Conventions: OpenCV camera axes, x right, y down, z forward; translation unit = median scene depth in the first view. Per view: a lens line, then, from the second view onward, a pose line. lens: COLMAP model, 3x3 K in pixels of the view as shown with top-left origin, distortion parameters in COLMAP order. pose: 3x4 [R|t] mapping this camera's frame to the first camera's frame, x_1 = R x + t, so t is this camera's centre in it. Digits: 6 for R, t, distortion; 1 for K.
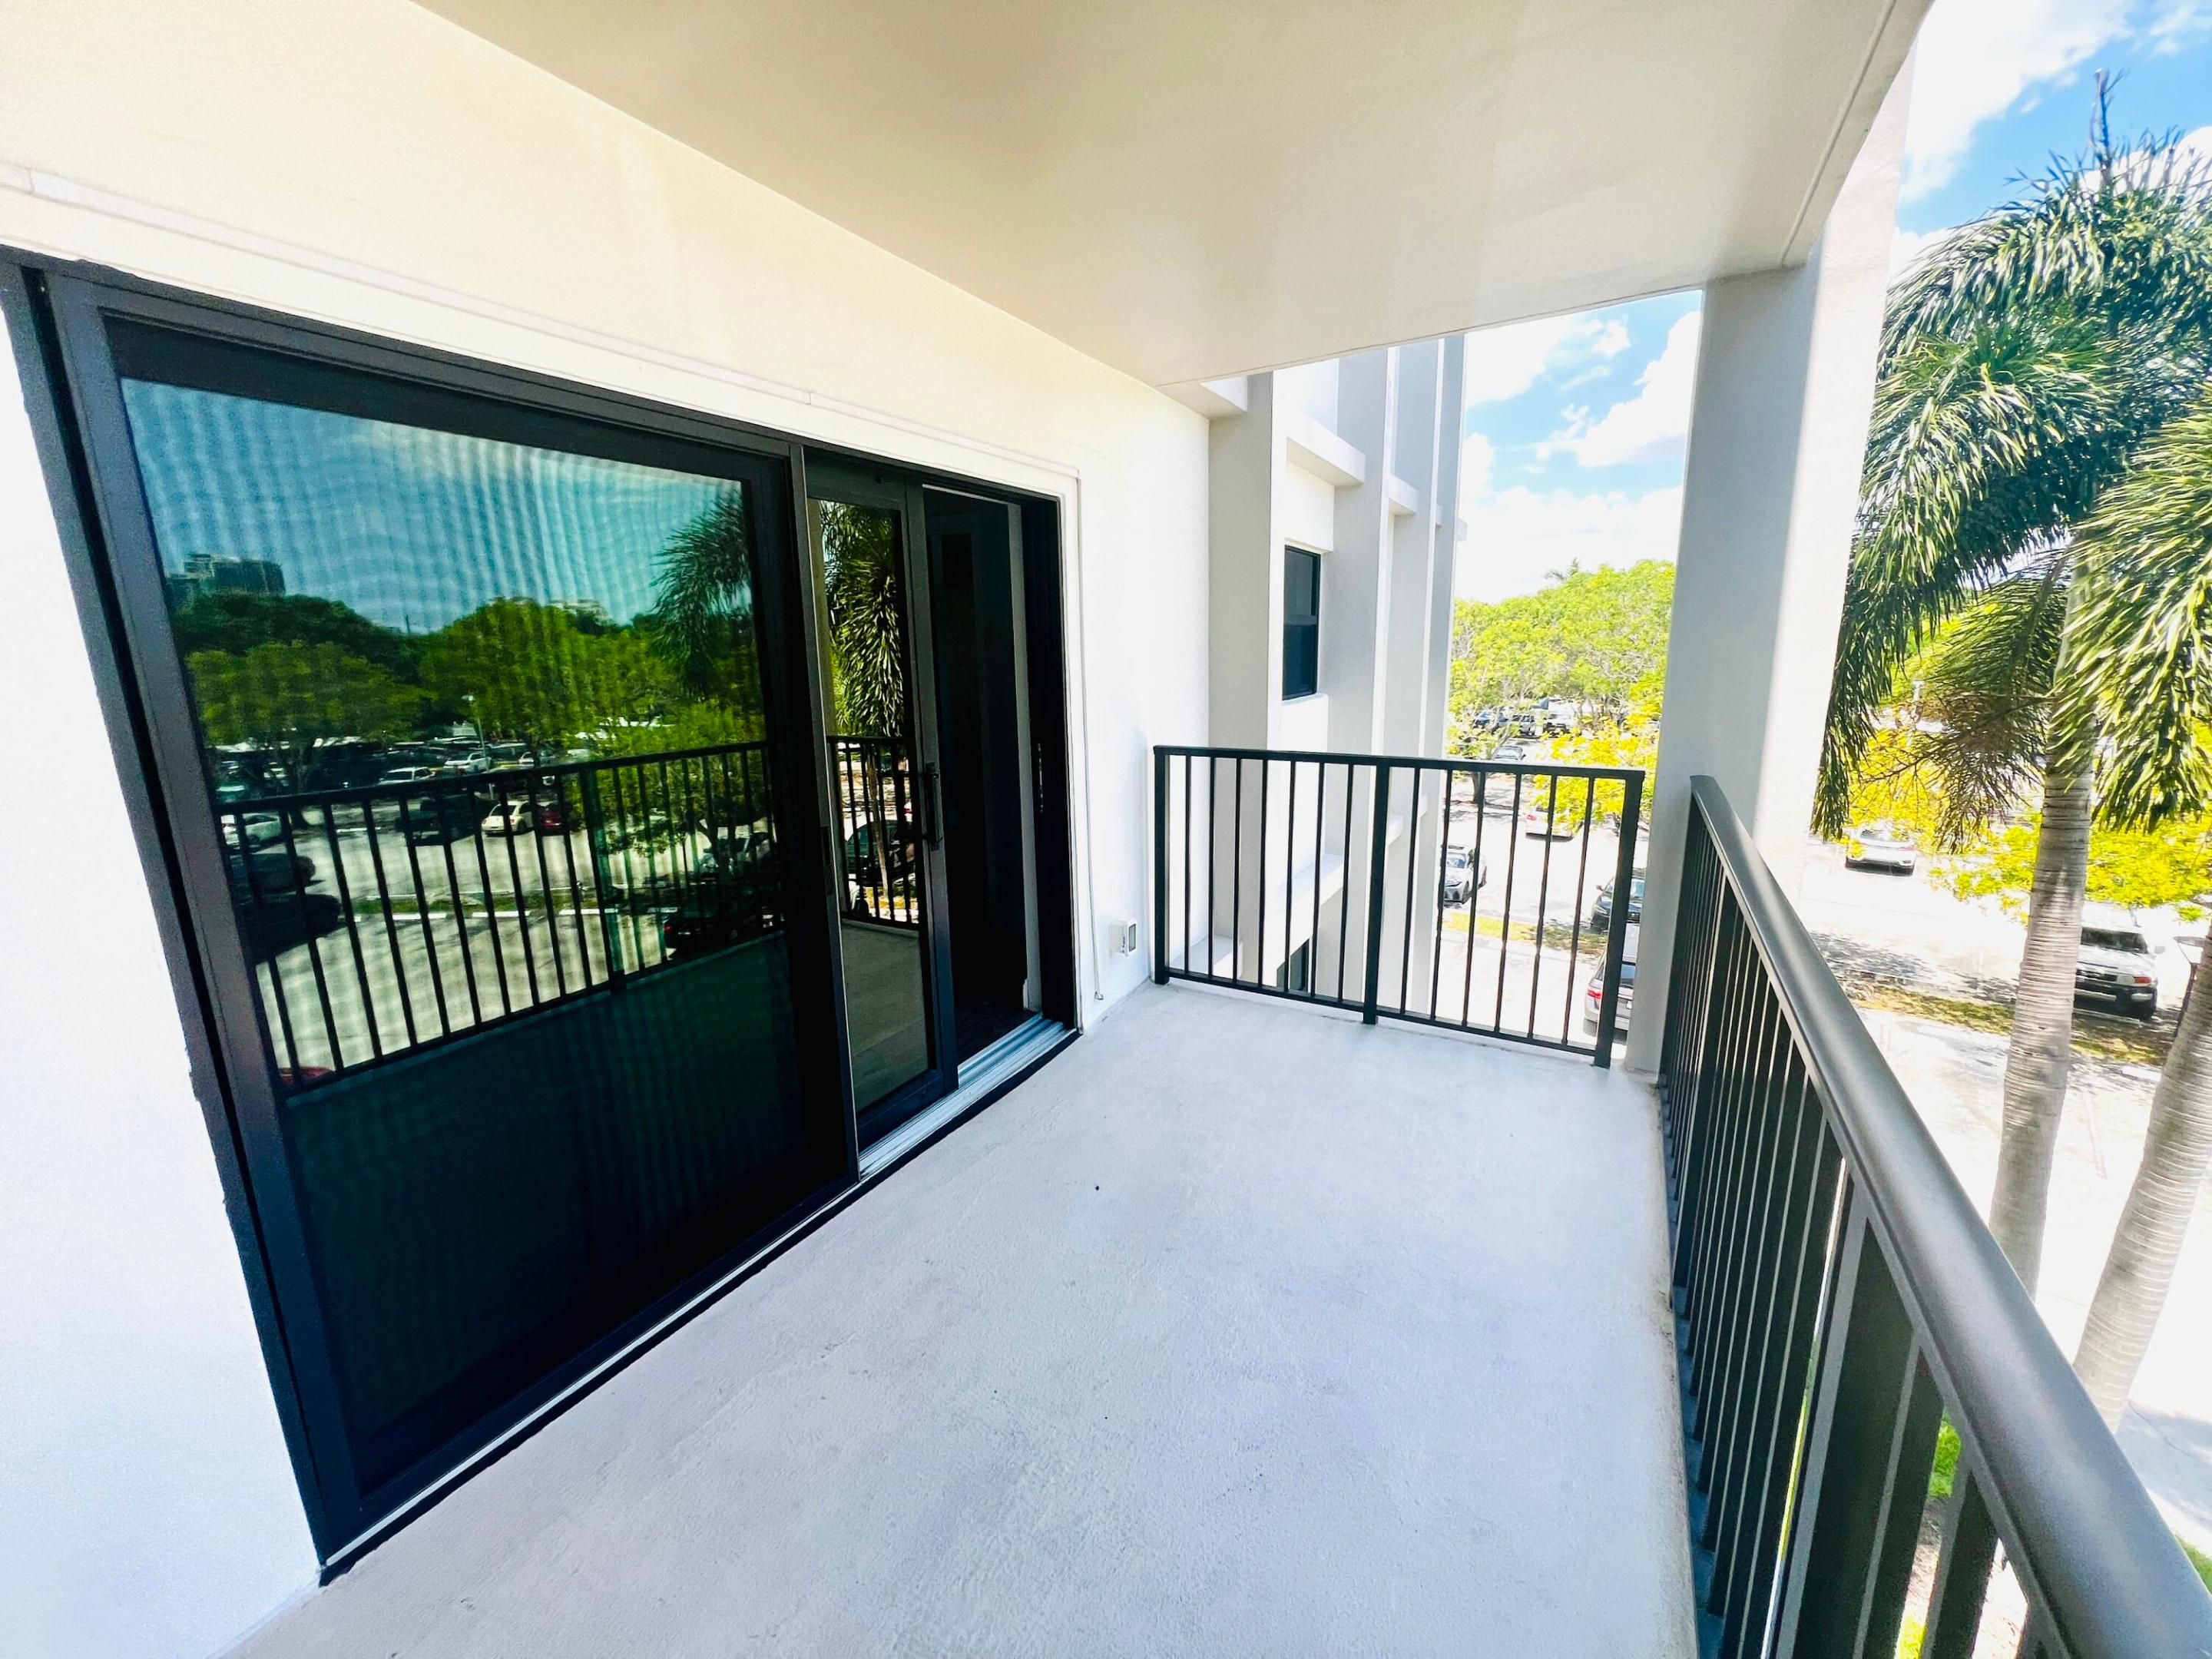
lens RADIAL K [[891.9, 0, 1103.8], [0, 891.9, 830.8], [0, 0, 1]] dist [0.000863, 0.000395]
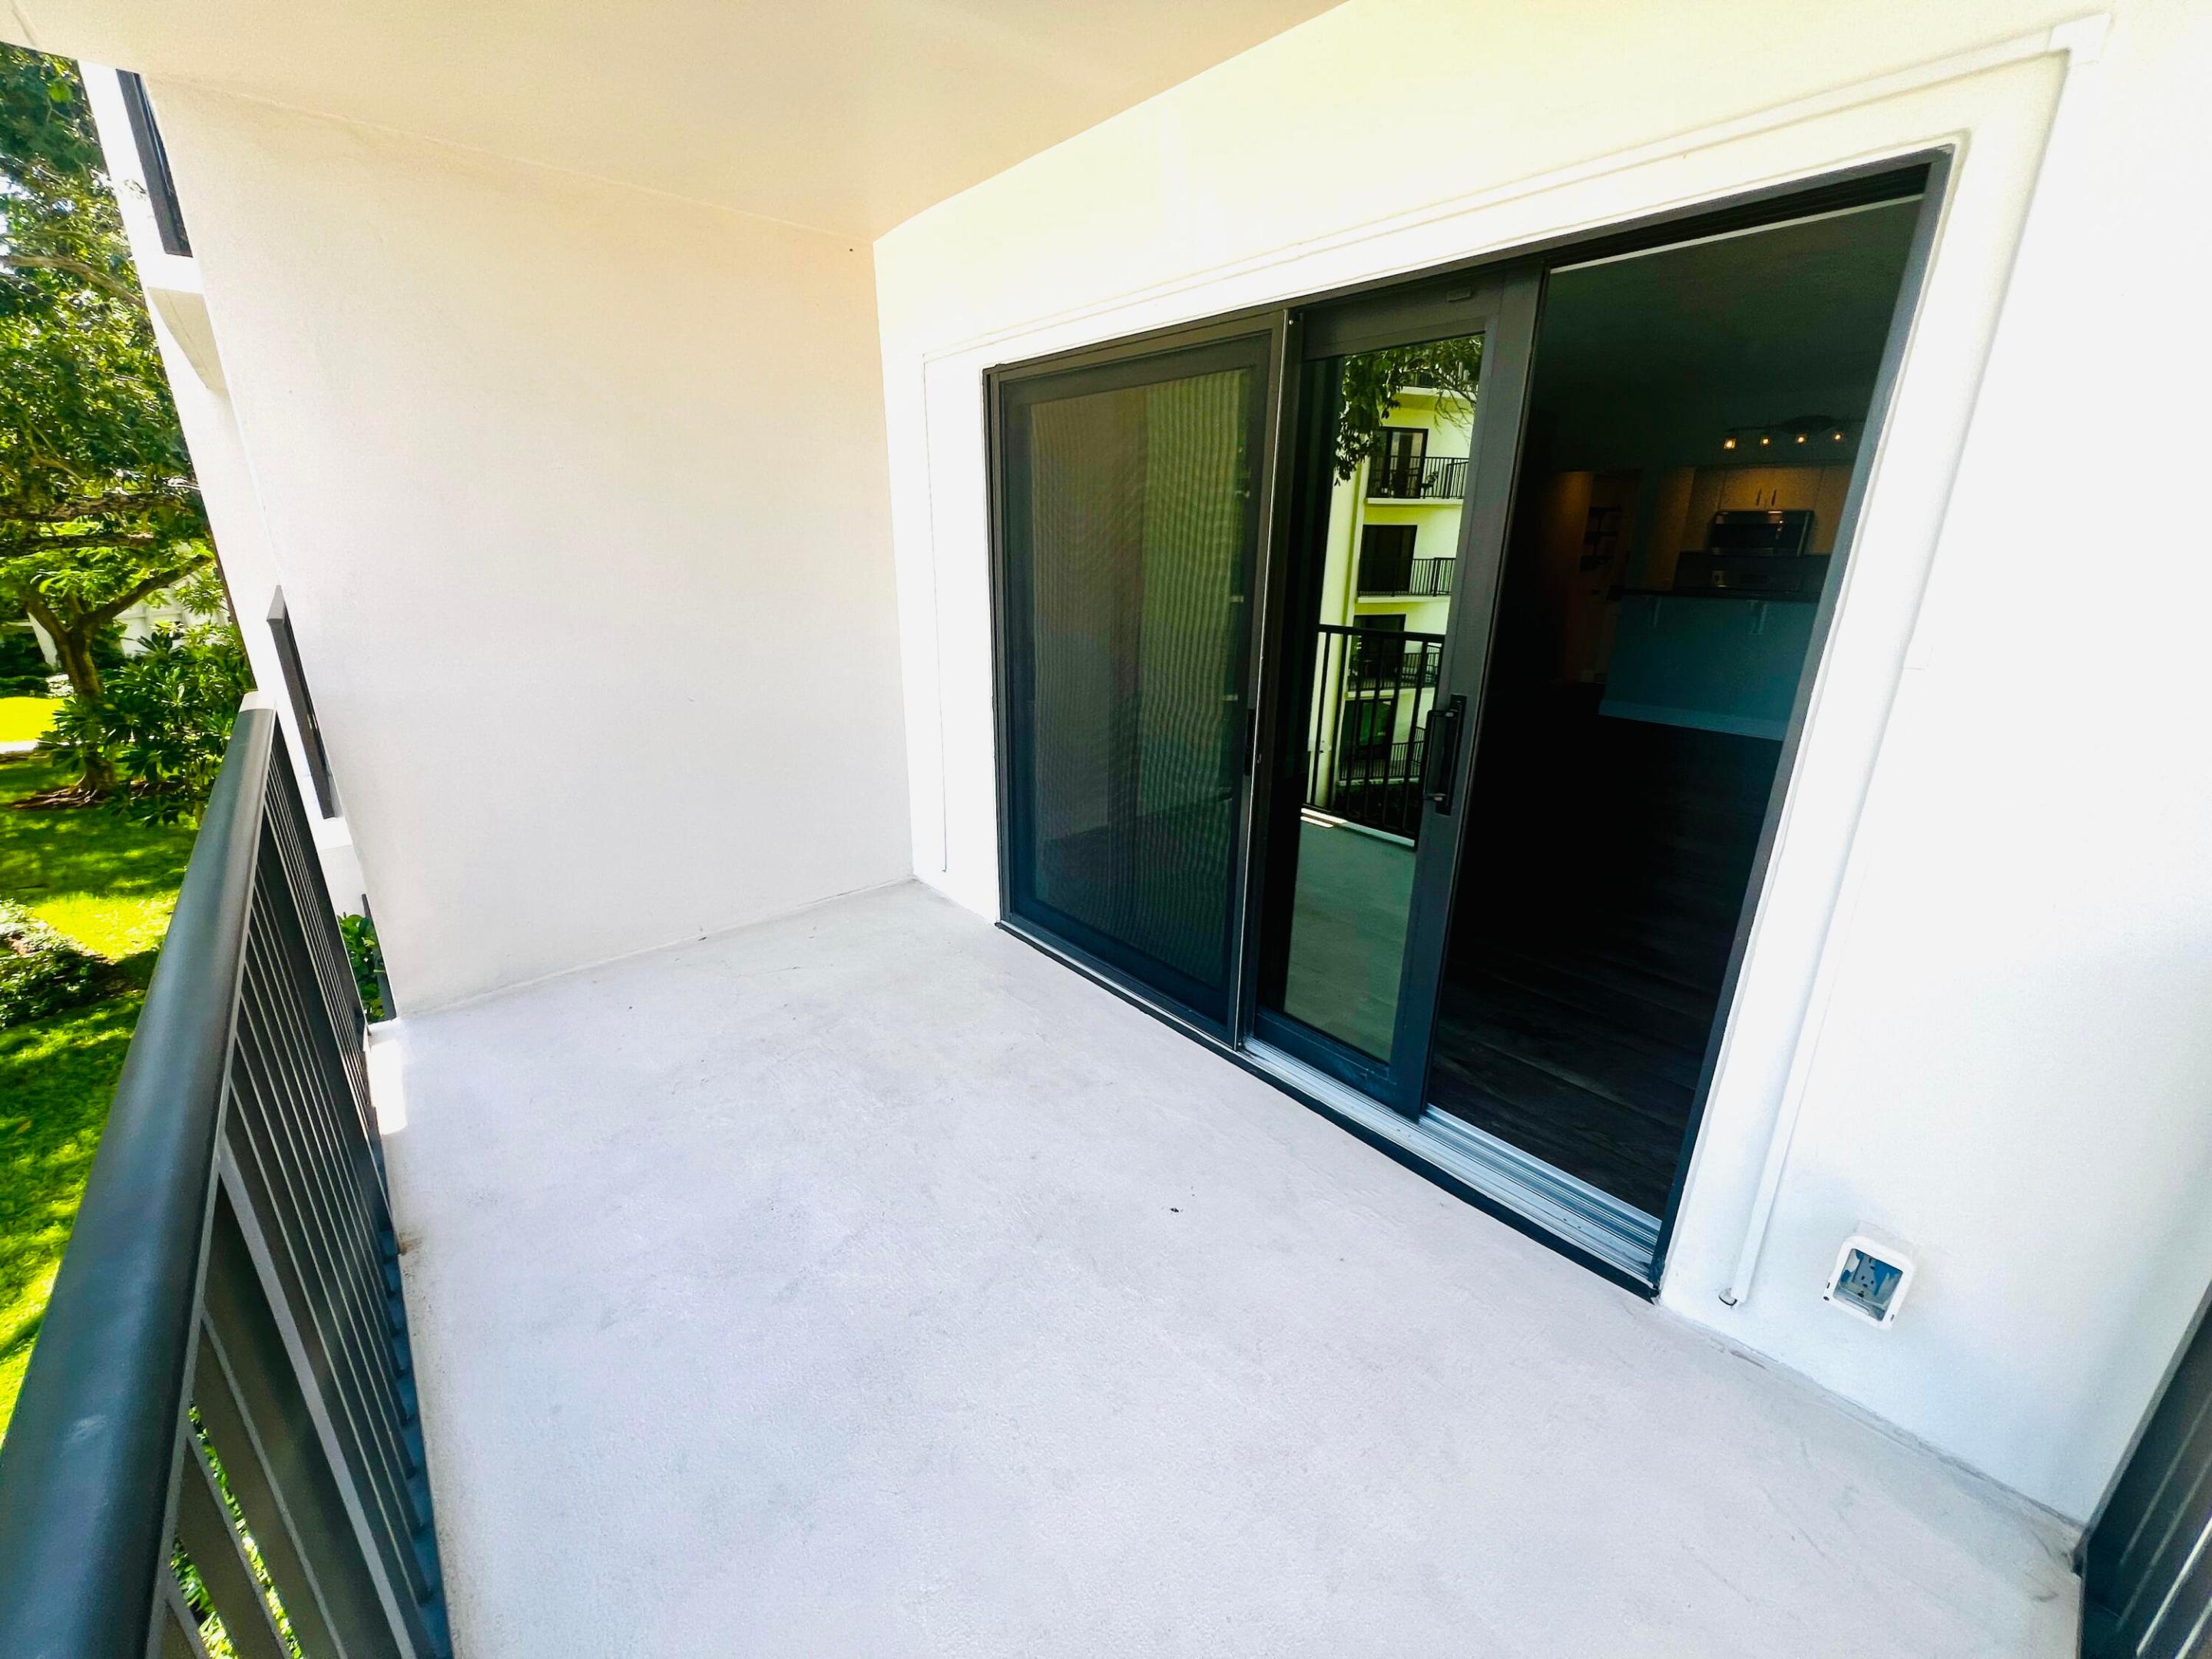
lens RADIAL K [[891.9, 0, 1103.2], [0, 891.9, 830.7], [0, 0, 1]] dist [0.000863, 0.000395]
pose [[-0.333206, 0.317136, -0.887918, 0.735548], [-0.193086, 0.898823, 0.393490, -0.263171], [0.922871, 0.302558, -0.238259, 1.189536]]
